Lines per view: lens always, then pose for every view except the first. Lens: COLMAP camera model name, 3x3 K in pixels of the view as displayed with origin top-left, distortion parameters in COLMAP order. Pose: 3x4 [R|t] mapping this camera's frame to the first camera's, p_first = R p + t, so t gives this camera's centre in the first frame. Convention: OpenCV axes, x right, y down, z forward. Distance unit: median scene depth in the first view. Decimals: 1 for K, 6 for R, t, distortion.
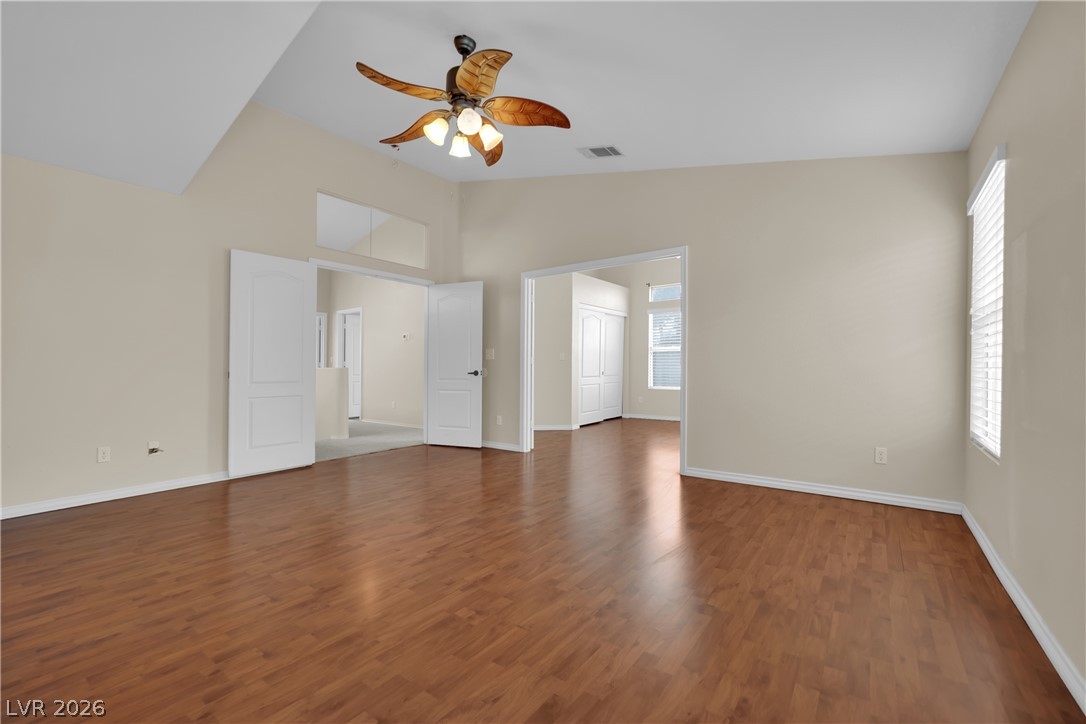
lens RADIAL K [[441.2, 0, 542.2], [0, 441.2, 374.3], [0, 0, 1]] dist [-0.035350, 0.000096]
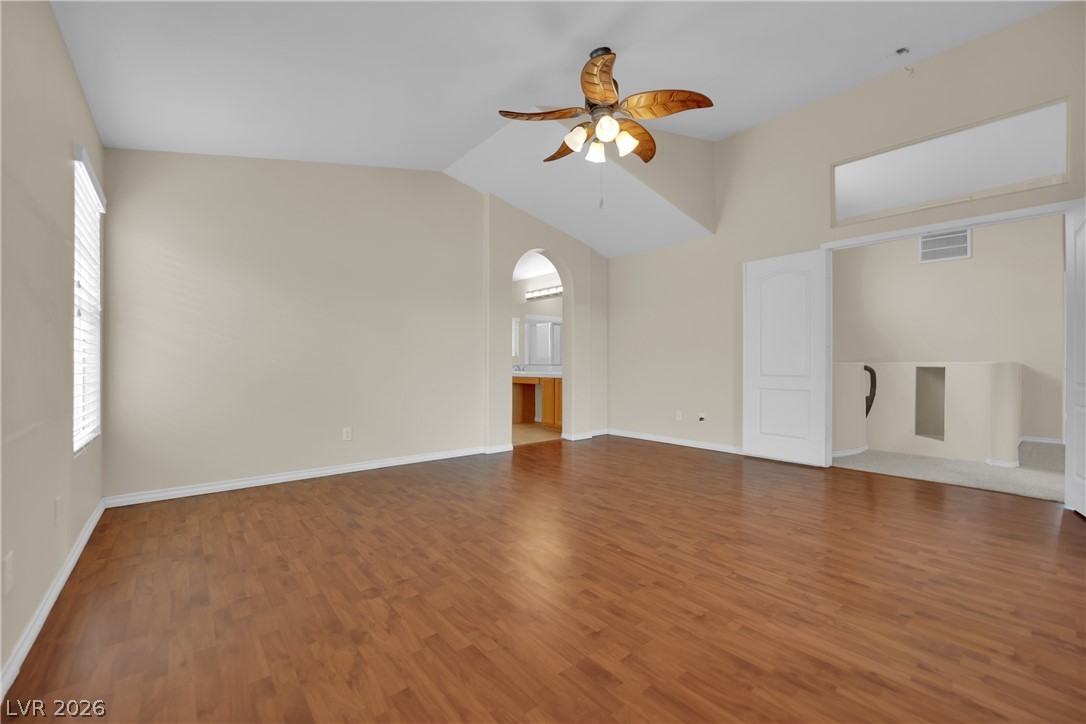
lens RADIAL K [[444.1, 0, 541.1], [0, 444.1, 358.3], [0, 0, 1]] dist [-0.017536, 0.000058]
pose [[-0.225851, -0.006775, -0.974138, 1.209989], [-0.008155, 0.999954, -0.005064, -0.025708], [0.974128, 0.006800, -0.225896, 1.485220]]
